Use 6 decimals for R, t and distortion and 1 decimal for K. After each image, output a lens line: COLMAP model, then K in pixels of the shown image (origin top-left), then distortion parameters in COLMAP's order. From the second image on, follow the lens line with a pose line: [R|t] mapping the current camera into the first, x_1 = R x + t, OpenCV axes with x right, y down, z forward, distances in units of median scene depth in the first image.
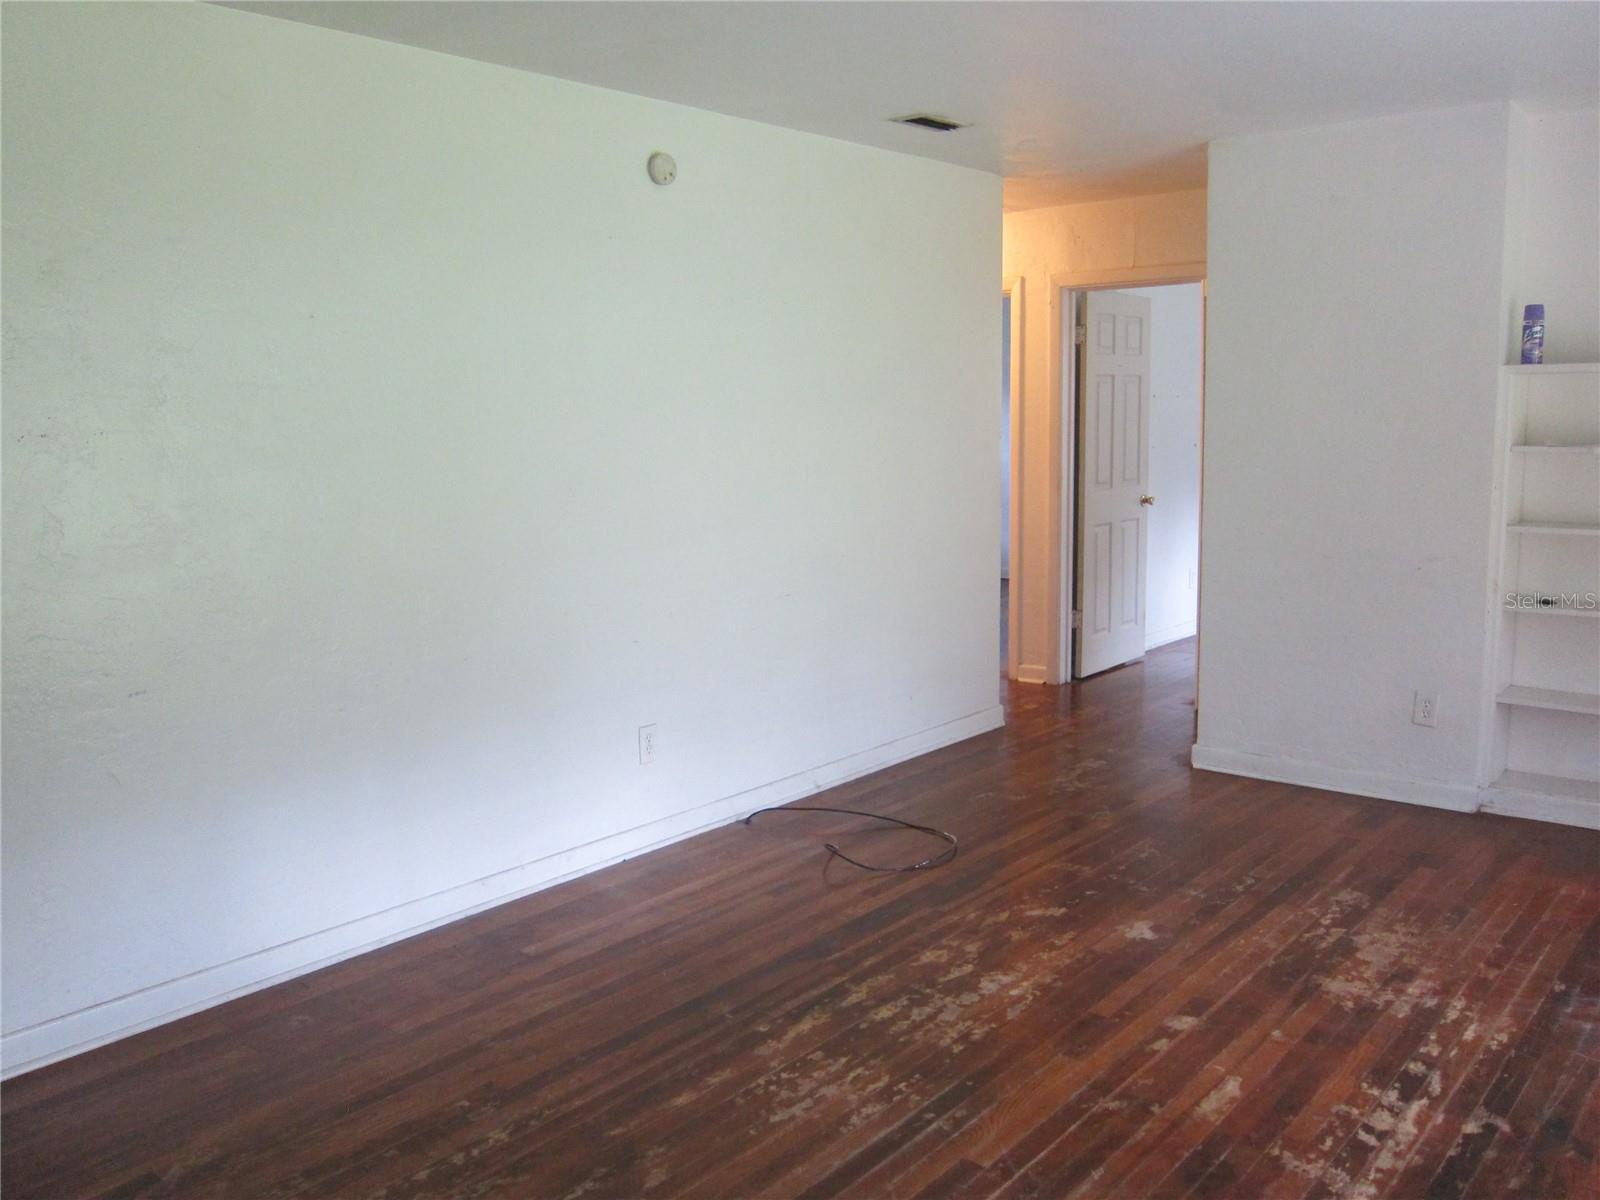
lens RADIAL K [[1330.5, 0, 800.0], [0, 1330.5, 600.0], [0, 0, 1]] dist [-0.054210, 0.010744]
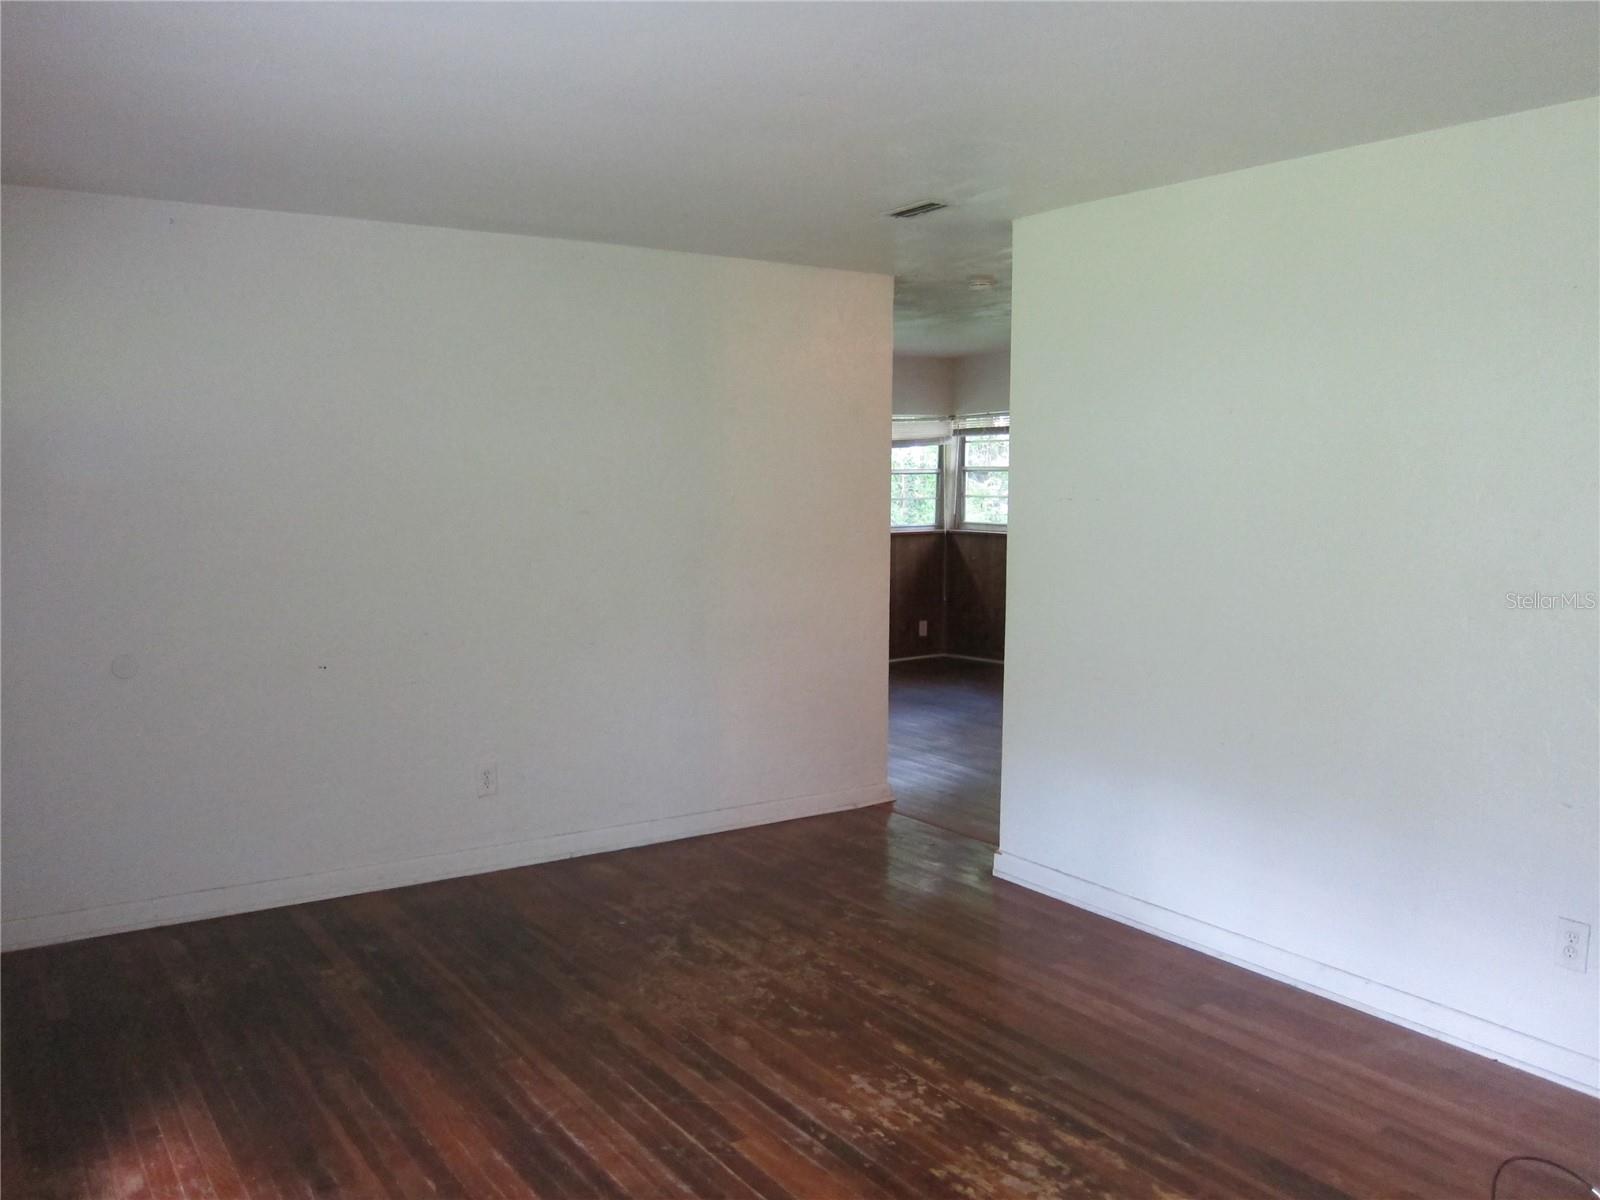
lens RADIAL K [[1330.5, 0, 800.0], [0, 1330.5, 600.0], [0, 0, 1]] dist [-0.054210, 0.010744]
pose [[-0.270858, 0.112009, -0.956081, 0.974509], [-0.138237, 0.978387, 0.153785, -0.193189], [0.952642, 0.173820, -0.249520, 1.028876]]
